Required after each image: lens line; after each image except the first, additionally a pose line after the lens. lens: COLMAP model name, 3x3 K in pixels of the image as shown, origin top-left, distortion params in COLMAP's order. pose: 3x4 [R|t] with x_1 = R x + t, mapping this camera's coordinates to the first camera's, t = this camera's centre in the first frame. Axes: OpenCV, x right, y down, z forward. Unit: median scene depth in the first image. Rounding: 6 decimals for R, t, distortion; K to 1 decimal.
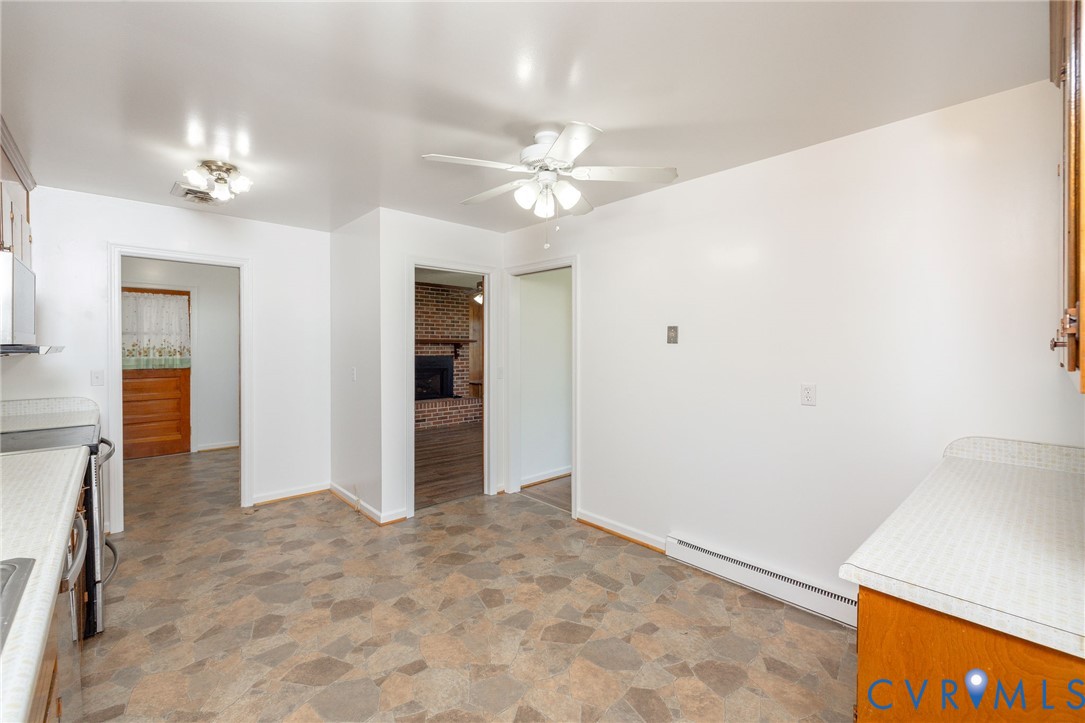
lens RADIAL K [[465.2, 0, 522.9], [0, 465.2, 349.0], [0, 0, 1]] dist [-0.002678, -0.000382]
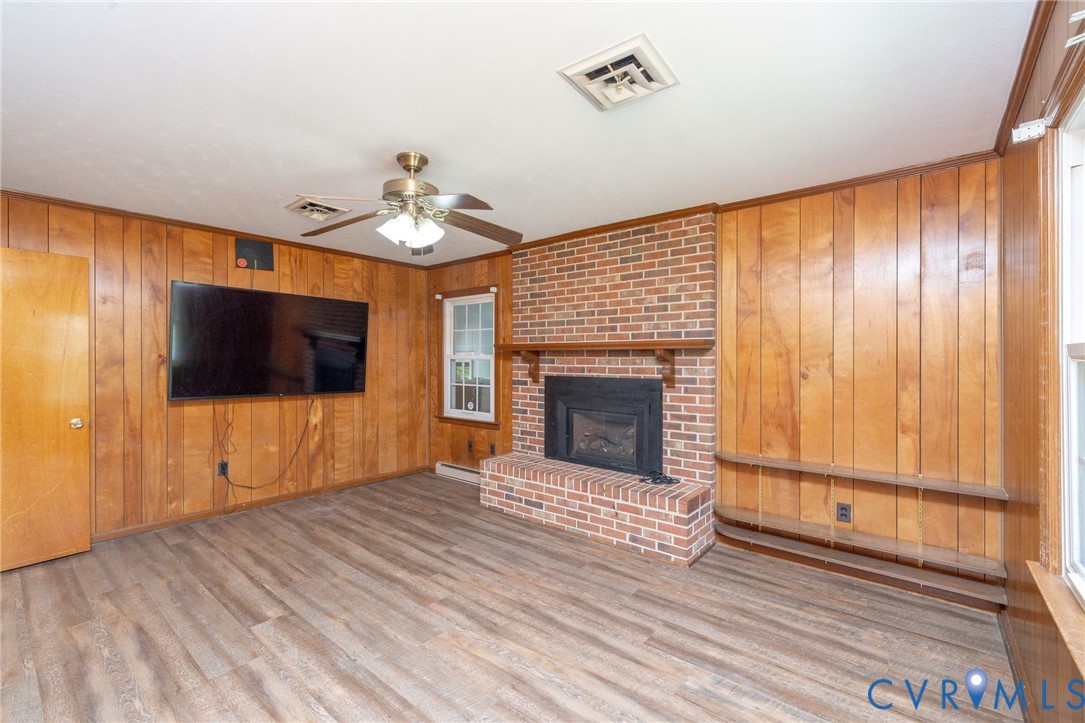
lens RADIAL K [[465.2, 0, 535.1], [0, 465.2, 356.2], [0, 0, 1]] dist [-0.002678, -0.000382]
pose [[0.145960, -0.003101, -0.989286, 0.254405], [-0.005021, 0.999980, -0.003875, -0.004819], [0.989278, 0.005532, 0.145942, 0.834698]]
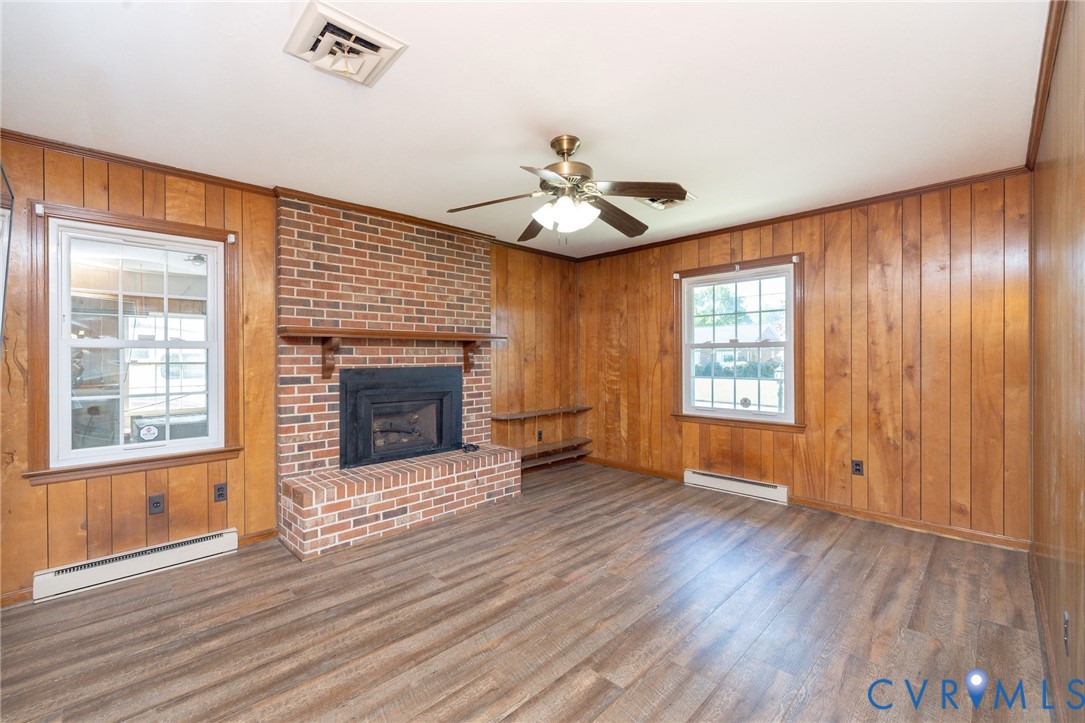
lens RADIAL K [[465.2, 0, 535.4], [0, 465.2, 357.2], [0, 0, 1]] dist [-0.002678, -0.000382]
pose [[0.998190, -0.004555, 0.059970, -0.101011], [0.004633, 0.999989, -0.001168, 0.005374], [-0.059964, 0.001444, 0.998199, 0.493393]]
